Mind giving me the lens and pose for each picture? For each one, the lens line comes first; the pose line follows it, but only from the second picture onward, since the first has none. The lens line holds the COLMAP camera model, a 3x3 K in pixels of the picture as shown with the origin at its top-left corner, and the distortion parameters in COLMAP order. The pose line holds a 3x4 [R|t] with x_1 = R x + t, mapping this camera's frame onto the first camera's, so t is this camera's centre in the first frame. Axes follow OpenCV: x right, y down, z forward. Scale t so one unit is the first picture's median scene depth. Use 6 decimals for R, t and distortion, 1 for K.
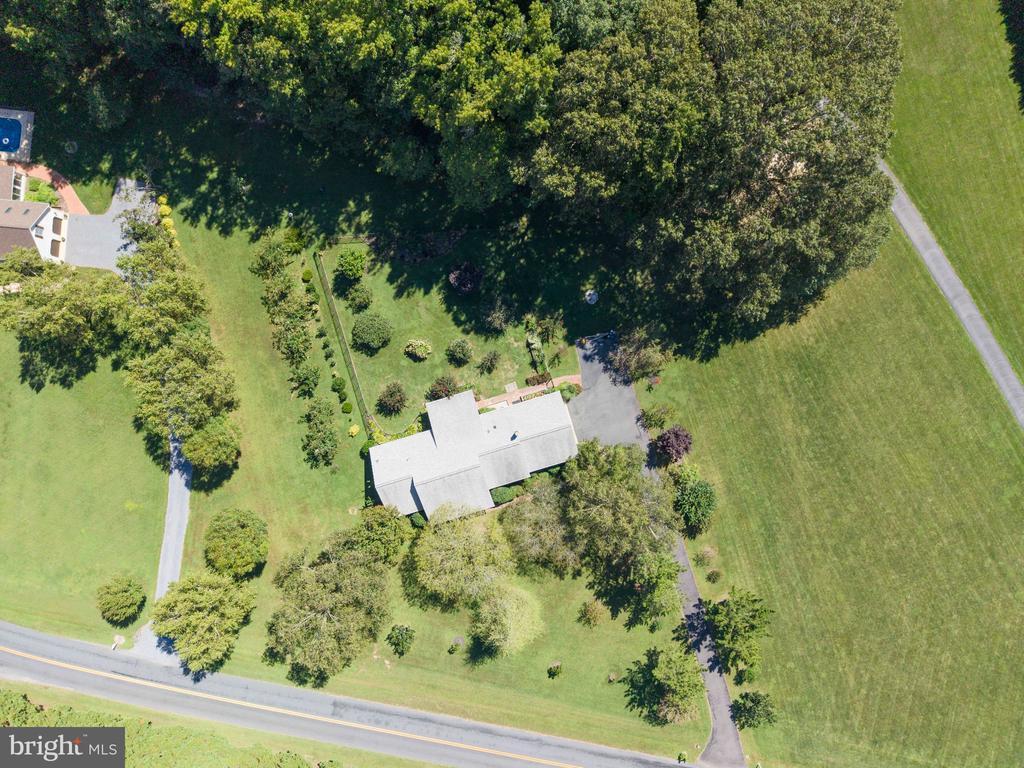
lens RADIAL K [[687.9, 0, 518.1], [0, 687.9, 387.1], [0, 0, 1]] dist [0.033306, -0.032784]
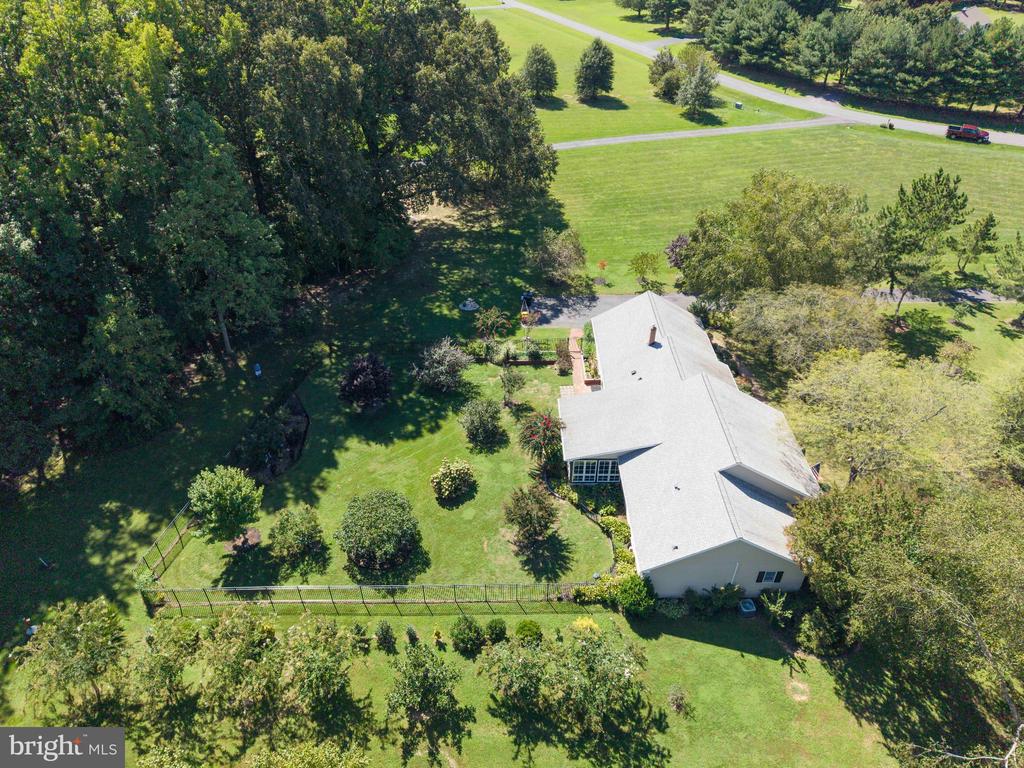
lens RADIAL K [[687.9, 0, 510.9], [0, 687.9, 377.7], [0, 0, 1]] dist [0.033306, -0.032784]
pose [[0.282960, -0.561782, 0.777390, -0.481189], [0.959033, 0.154120, -0.237701, 0.094592], [0.013725, 0.812803, 0.582378, 0.642684]]
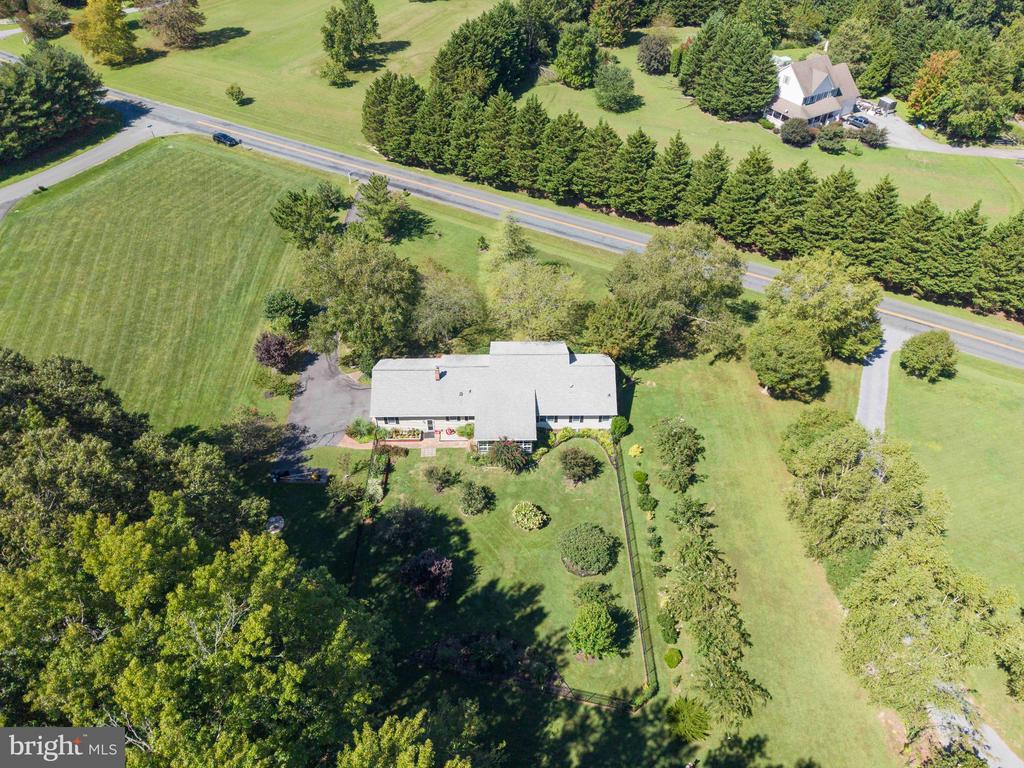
lens RADIAL K [[687.9, 0, 518.5], [0, 687.9, 378.3], [0, 0, 1]] dist [0.033306, -0.032784]
pose [[-0.961305, -0.181544, 0.207207, -0.256969], [0.274990, -0.677515, 0.682169, -0.447555], [0.016542, 0.712752, 0.701221, 0.393595]]
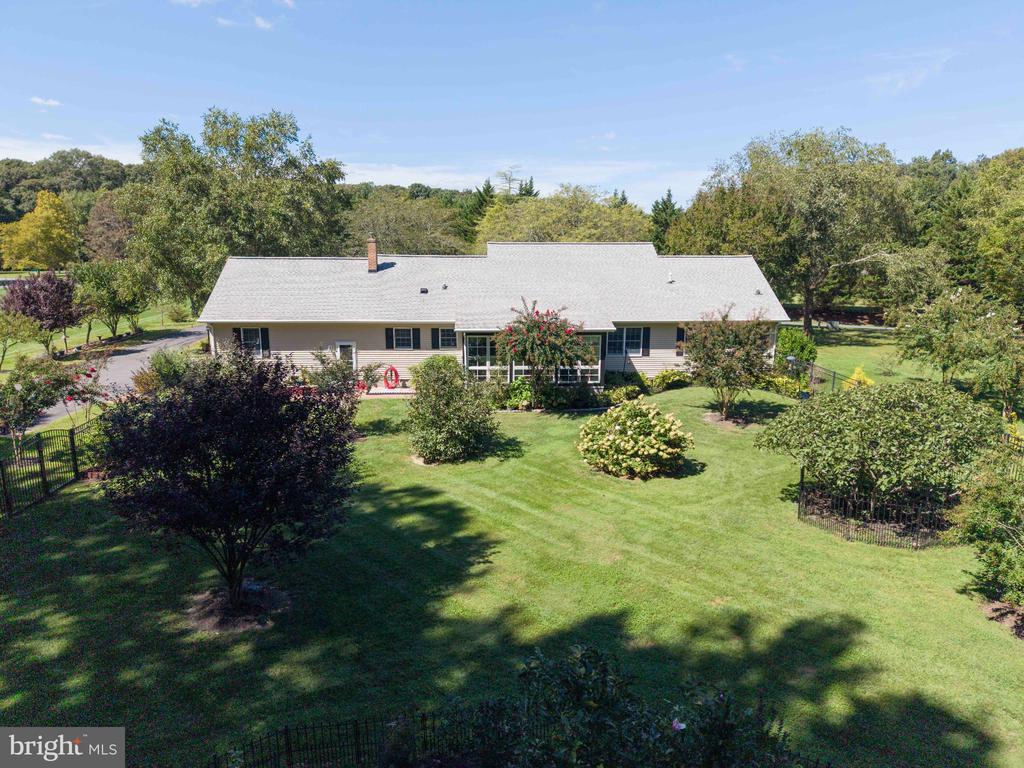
lens RADIAL K [[687.9, 0, 515.6], [0, 687.9, 380.5], [0, 0, 1]] dist [0.033306, -0.032784]
pose [[-0.973146, -0.032115, 0.227939, -0.159405], [0.229653, -0.203058, 0.951855, -0.269993], [0.015716, 0.978640, 0.204980, 0.928768]]
